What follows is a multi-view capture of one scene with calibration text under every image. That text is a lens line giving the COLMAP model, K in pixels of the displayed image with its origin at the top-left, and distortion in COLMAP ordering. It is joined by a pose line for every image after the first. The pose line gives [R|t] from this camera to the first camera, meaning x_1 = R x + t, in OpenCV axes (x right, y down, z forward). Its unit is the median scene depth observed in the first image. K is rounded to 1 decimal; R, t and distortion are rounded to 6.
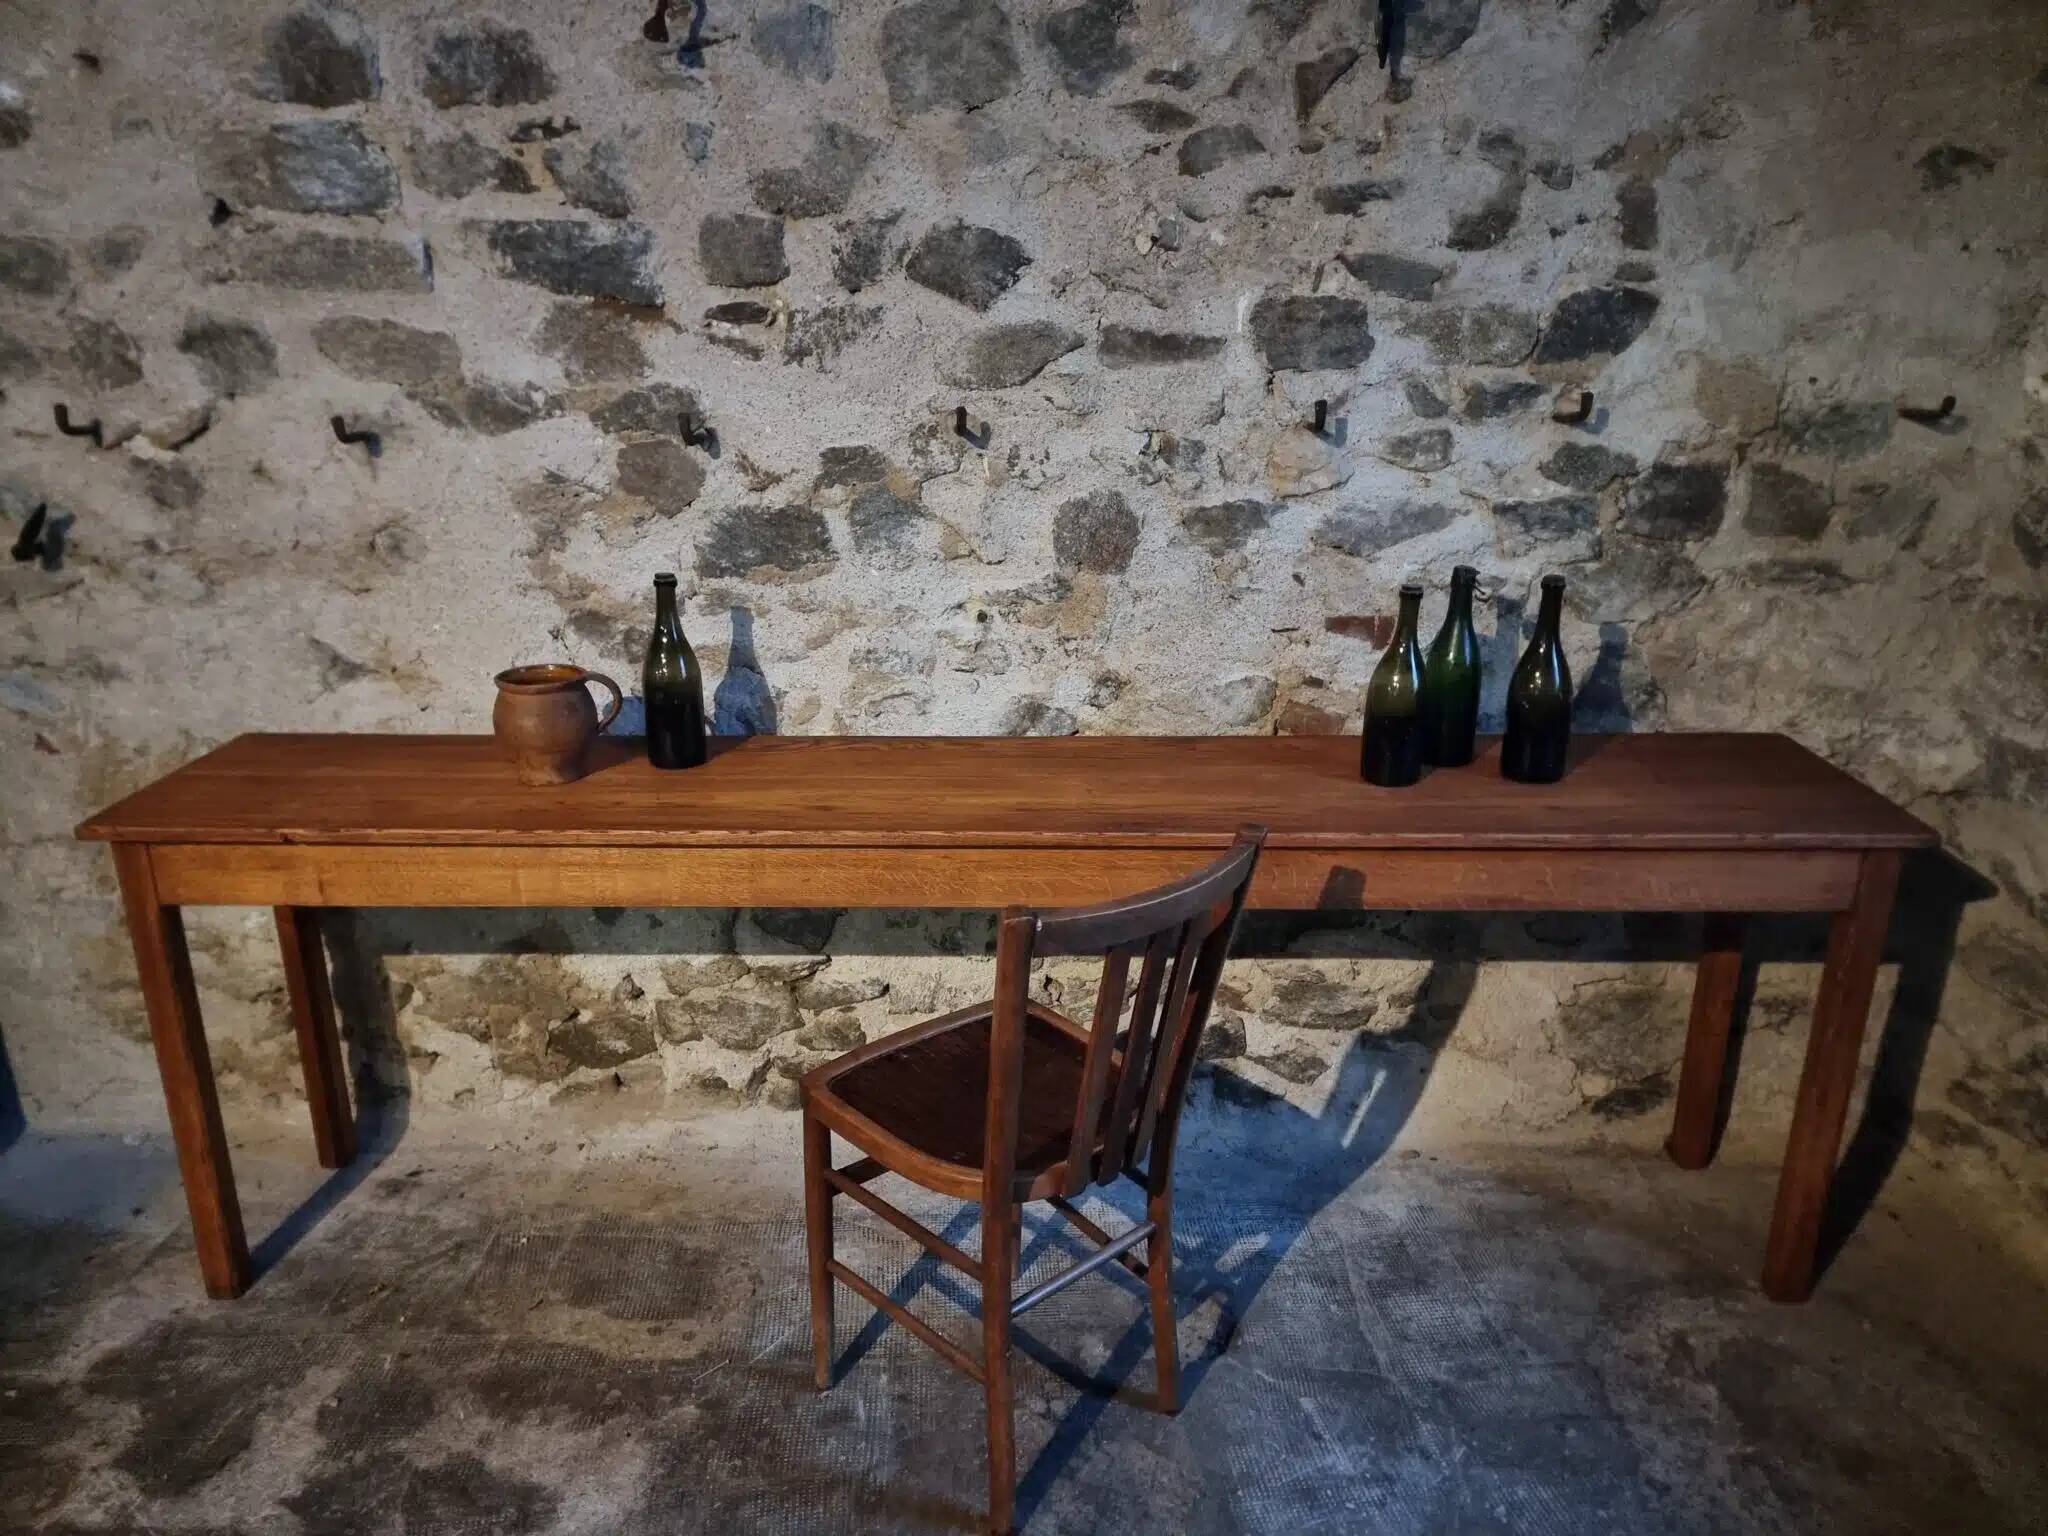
lens RADIAL K [[1412.8, 0, 1024.7], [0, 1412.8, 788.8], [0, 0, 1]] dist [0.082898, -0.079490]
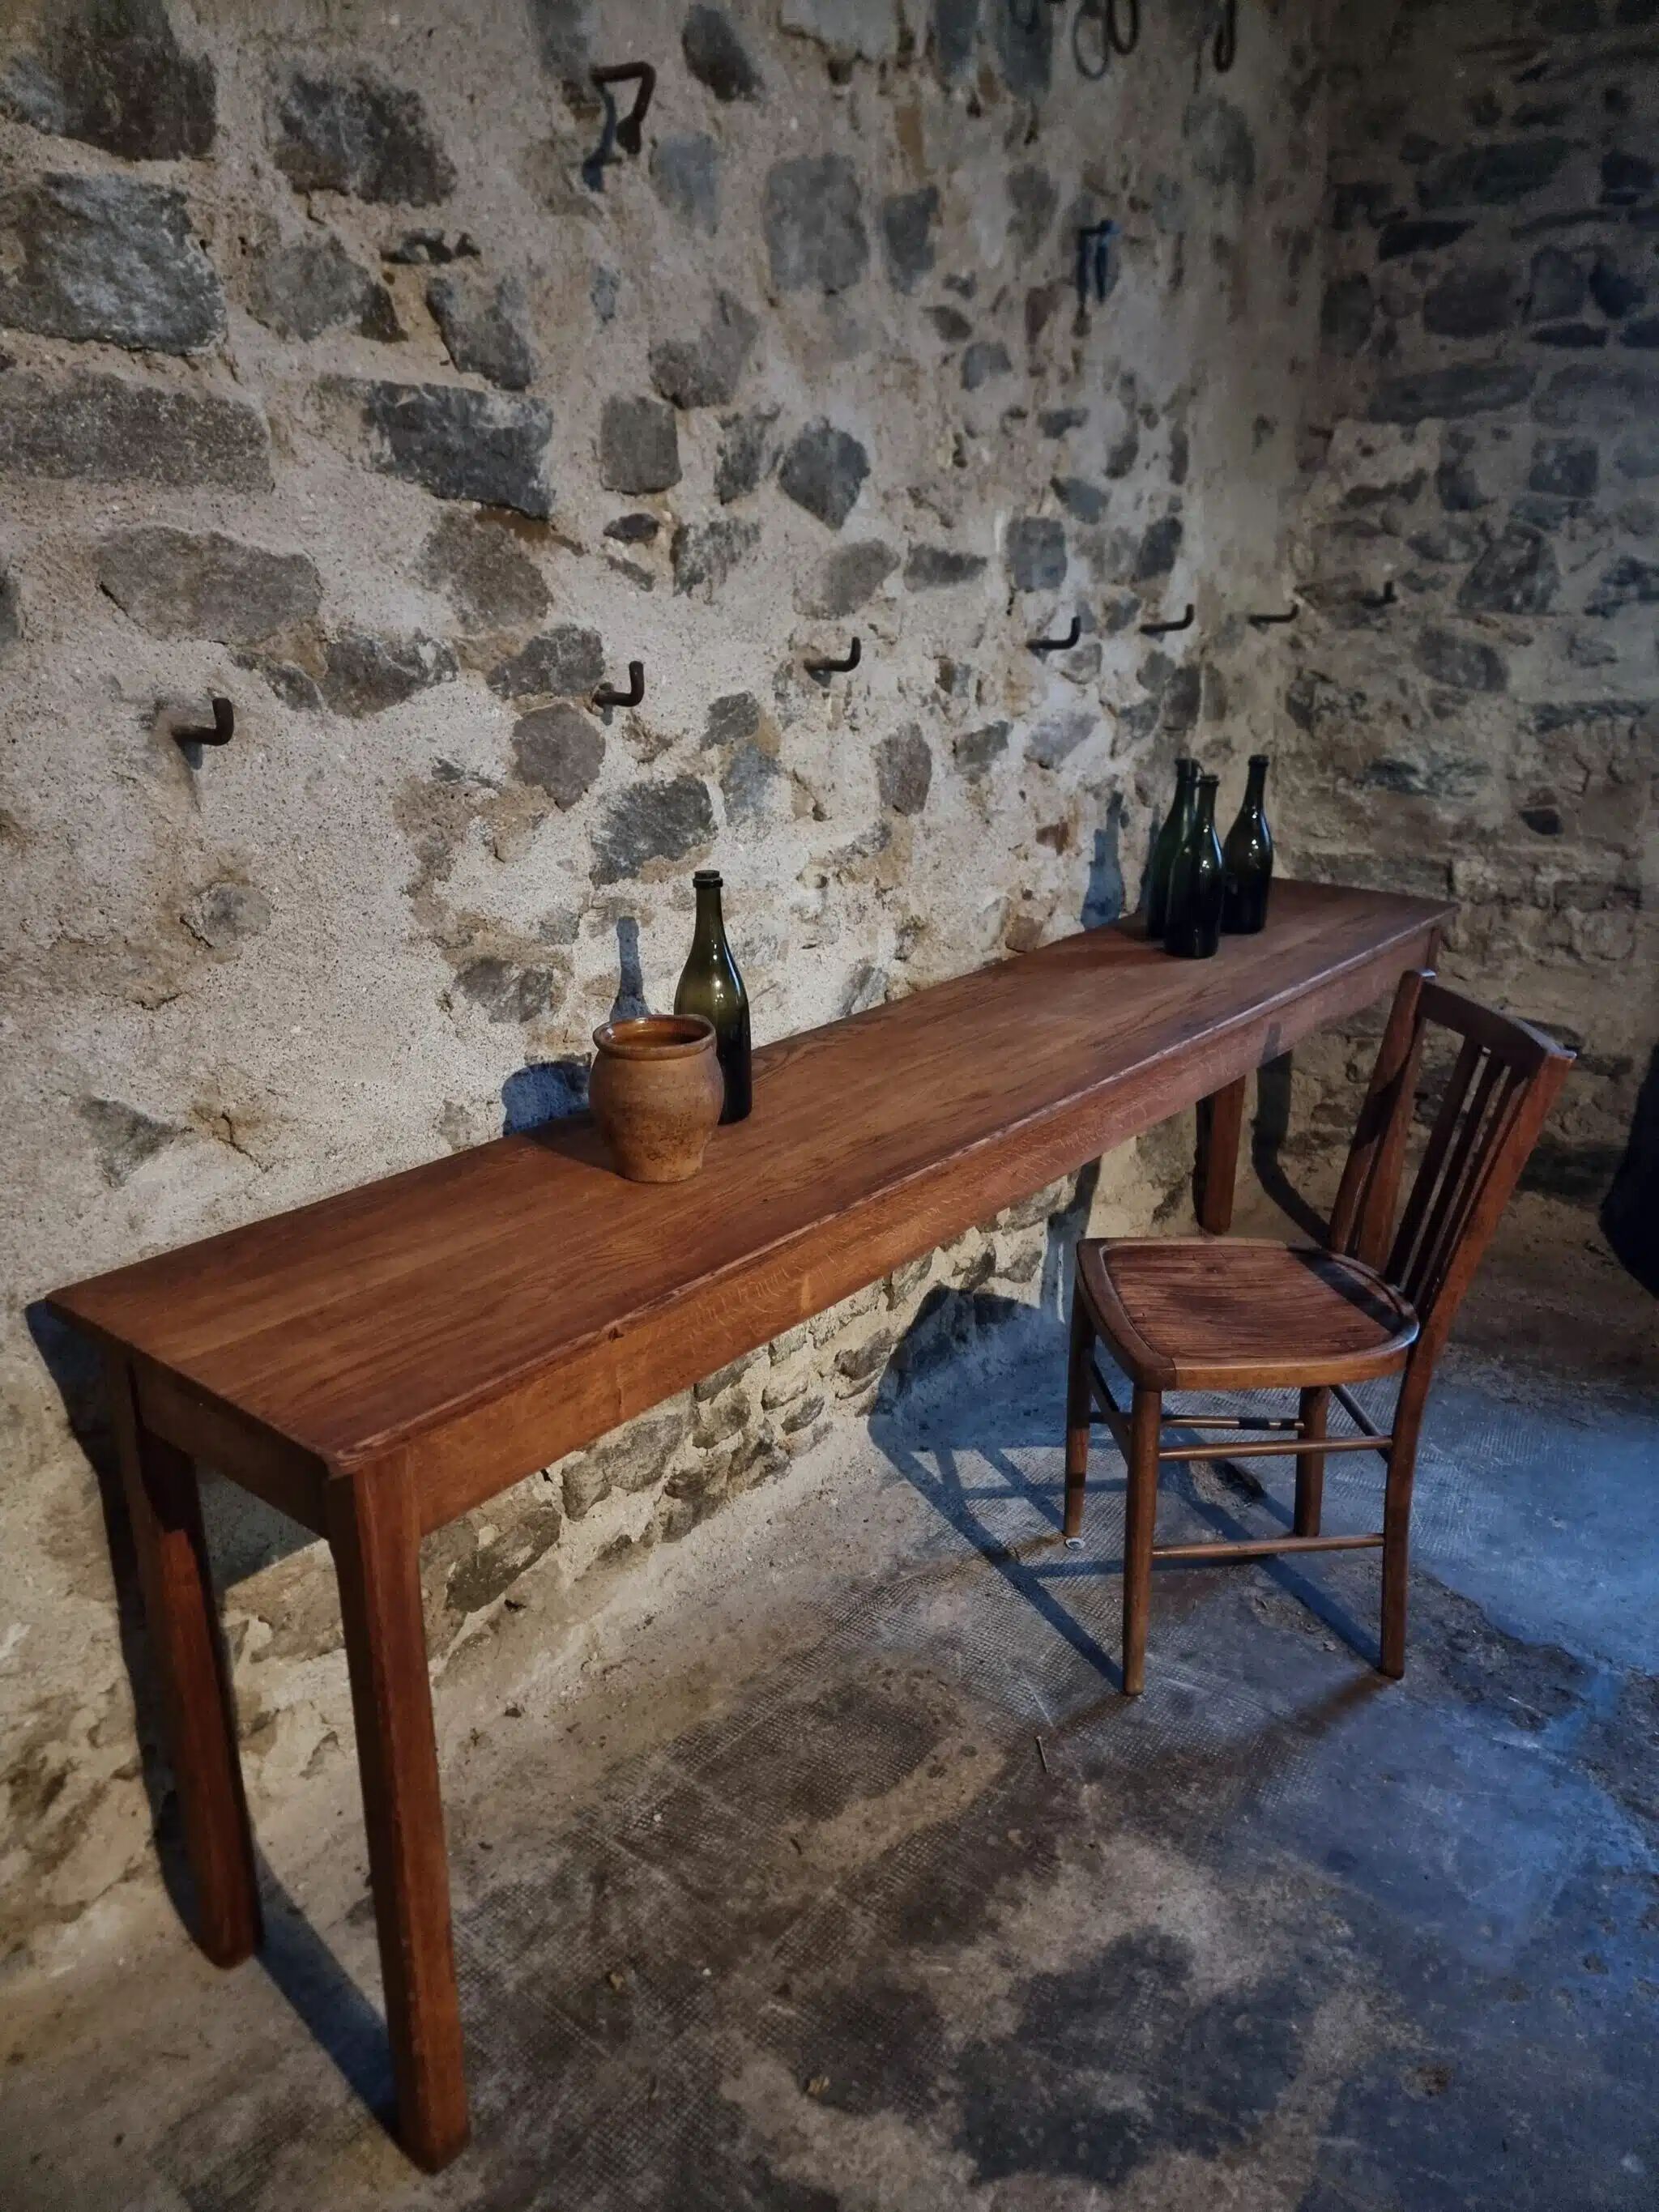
lens RADIAL K [[1530.1, 0, 805.5], [0, 1530.1, 1126.0], [0, 0, 1]] dist [0.077550, -0.073058]
pose [[0.628857, -0.269896, 0.729174, -0.805462], [0.257312, 0.957216, 0.132392, -0.108550], [-0.733709, 0.104370, 0.671400, 0.395005]]
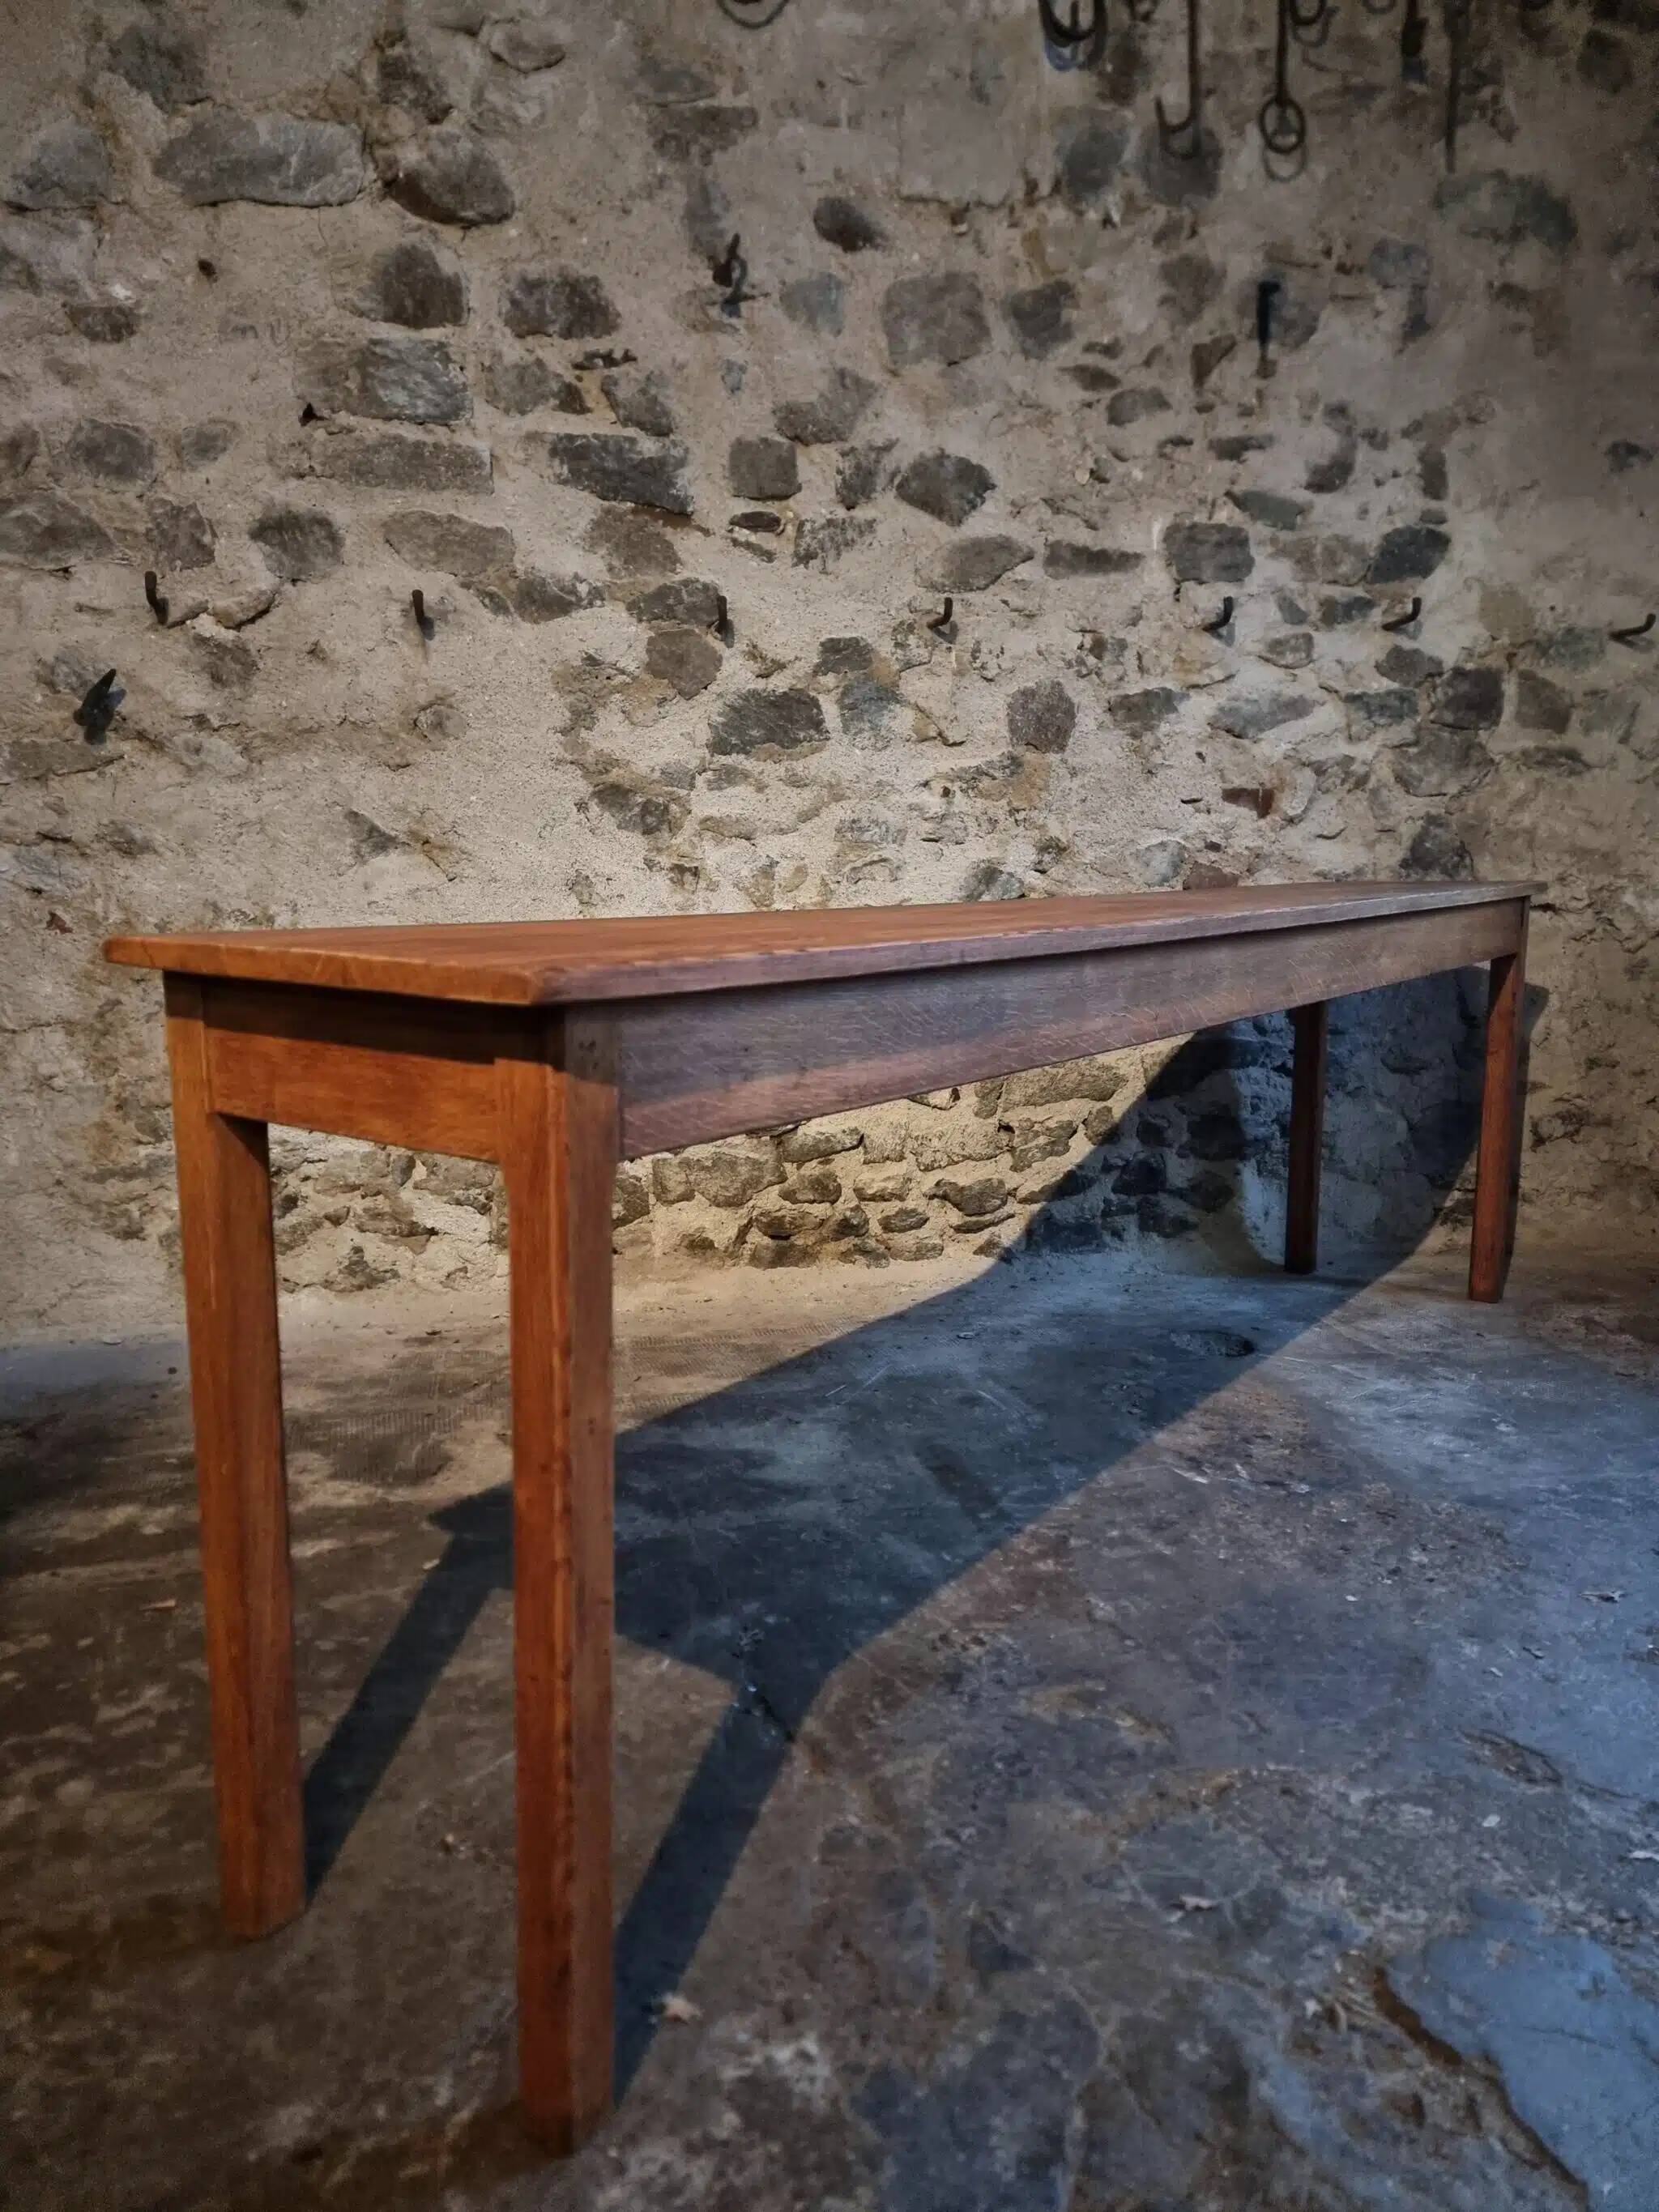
lens RADIAL K [[1525.1, 0, 816.3], [0, 1525.1, 1133.5], [0, 0, 1]] dist [0.085492, -0.082129]
pose [[0.975222, -0.043414, 0.216925, -0.435989], [0.076839, 0.985981, -0.148112, 0.346619], [-0.207454, 0.161111, 0.964887, -0.154273]]
